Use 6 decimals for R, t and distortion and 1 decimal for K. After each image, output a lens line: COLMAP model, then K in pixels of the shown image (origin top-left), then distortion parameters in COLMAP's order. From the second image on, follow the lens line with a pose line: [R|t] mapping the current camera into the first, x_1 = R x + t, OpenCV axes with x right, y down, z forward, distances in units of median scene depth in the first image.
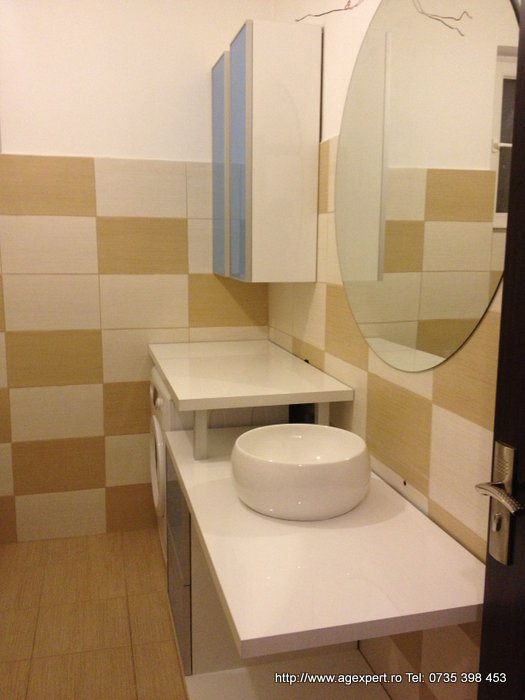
lens RADIAL K [[650.8, 0, 262.5], [0, 650.8, 350.0], [0, 0, 1]] dist [0.148426, -0.332928]
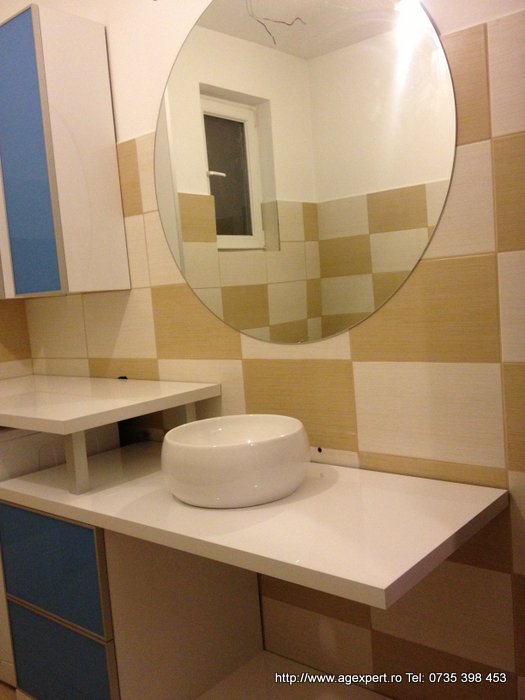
lens RADIAL K [[650.8, 0, 262.5], [0, 650.8, 350.0], [0, 0, 1]] dist [0.148426, -0.332928]
pose [[0.810194, -0.120285, 0.573687, -0.309624], [0.175674, 0.983557, -0.041875, 0.053782], [-0.559217, 0.134709, 0.818003, 0.134576]]
